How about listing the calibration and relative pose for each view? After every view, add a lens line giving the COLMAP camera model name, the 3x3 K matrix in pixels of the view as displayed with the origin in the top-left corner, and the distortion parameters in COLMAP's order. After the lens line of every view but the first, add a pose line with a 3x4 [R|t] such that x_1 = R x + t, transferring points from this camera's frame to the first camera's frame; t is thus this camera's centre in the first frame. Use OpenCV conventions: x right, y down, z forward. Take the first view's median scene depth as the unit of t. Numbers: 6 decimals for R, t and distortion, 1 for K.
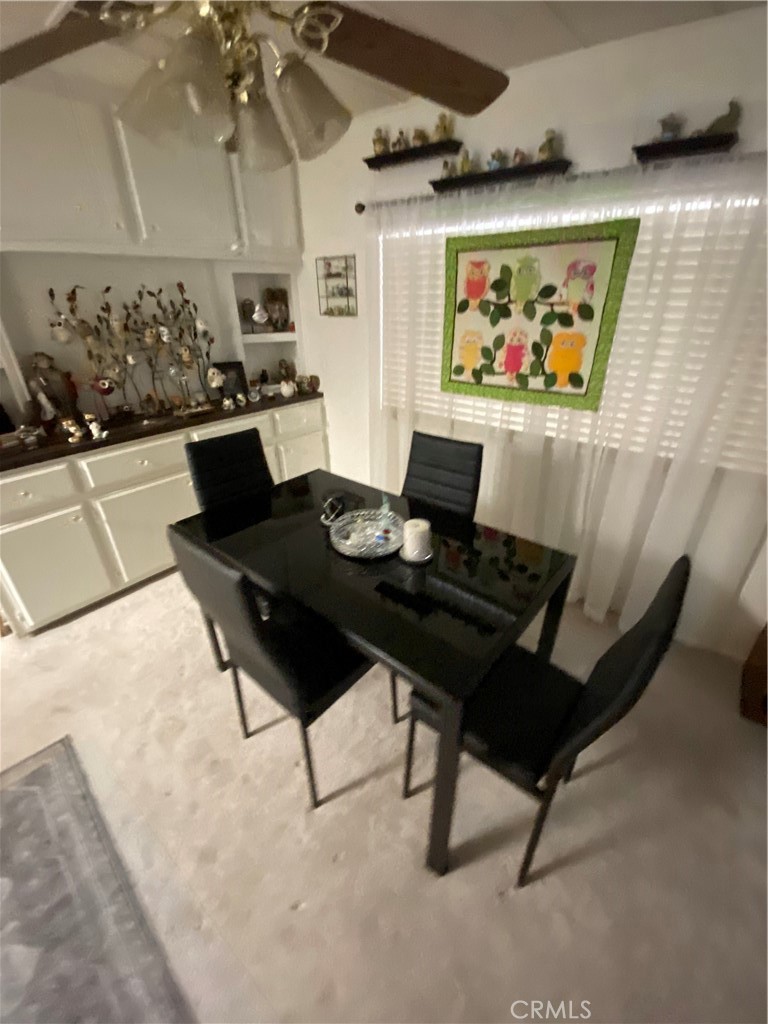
lens RADIAL K [[413.9, 0, 384.0], [0, 413.9, 512.0], [0, 0, 1]] dist [0.008874, -0.014225]
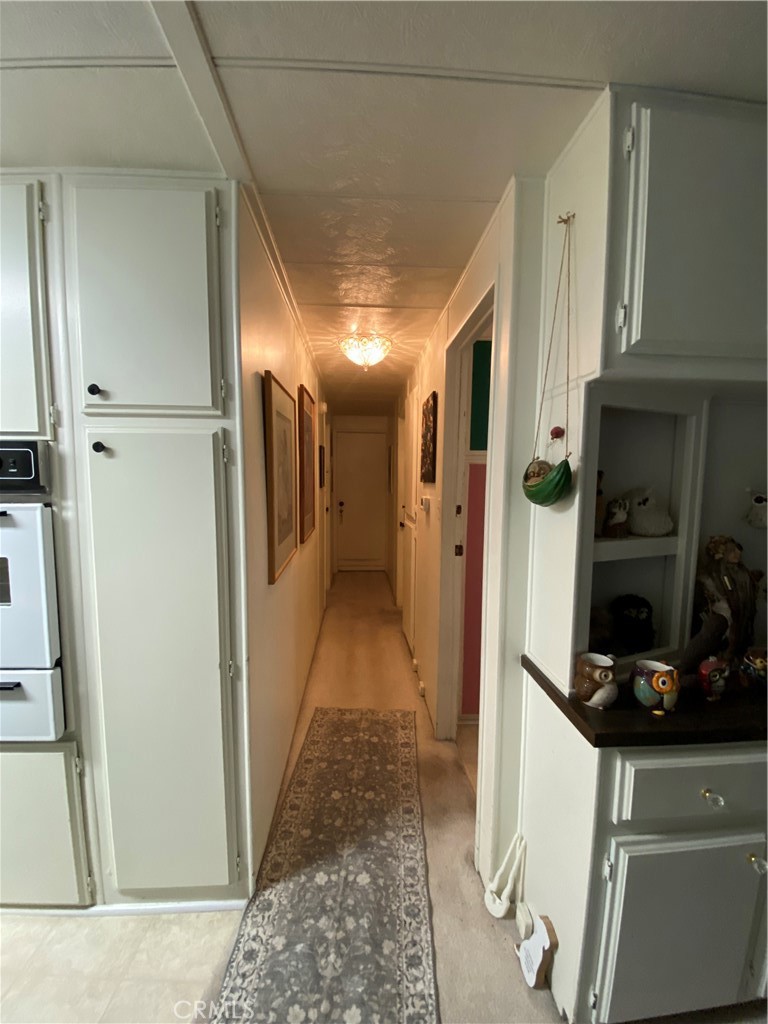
lens RADIAL K [[413.9, 0, 384.0], [0, 413.9, 512.0], [0, 0, 1]] dist [0.008874, -0.014225]
pose [[0.685466, 0.083110, -0.723346, -0.732027], [-0.351986, 0.907488, -0.229286, -0.094236], [0.637372, 0.411775, 0.651305, 0.239037]]
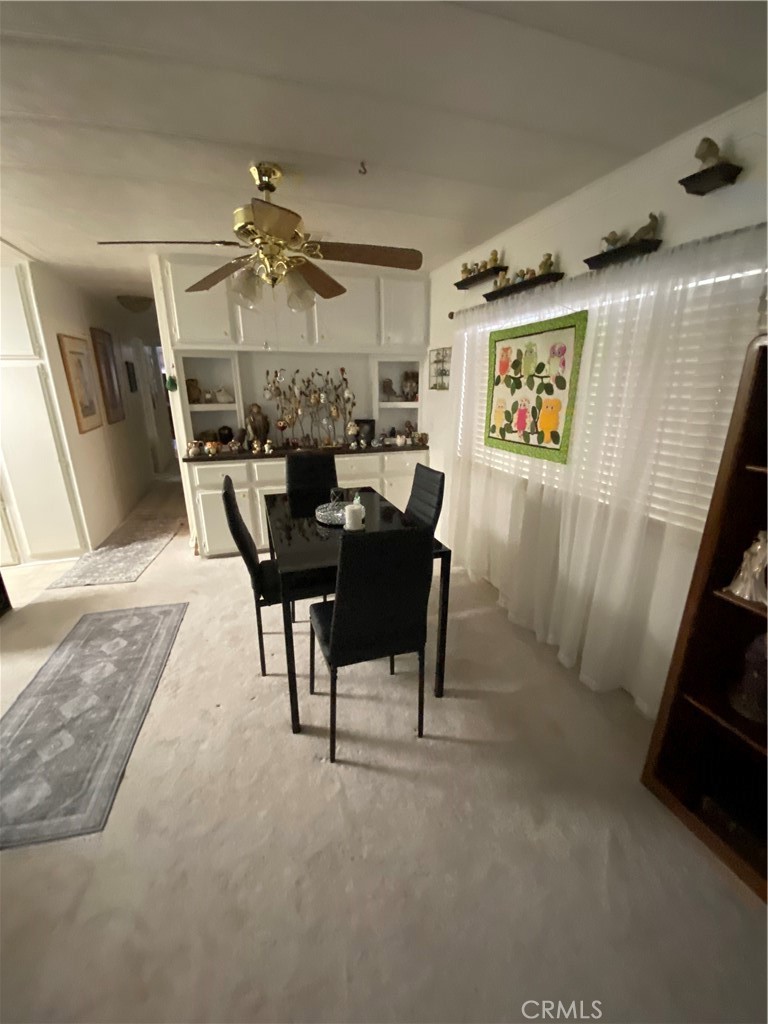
lens RADIAL K [[412.0, 0, 384.0], [0, 412.0, 512.0], [0, 0, 1]] dist [0.028040, -0.023169]
pose [[0.846849, 0.160520, -0.507030, 0.617432], [-0.248473, 0.962334, -0.110338, 0.122690], [0.470221, 0.219423, 0.854837, -0.167495]]
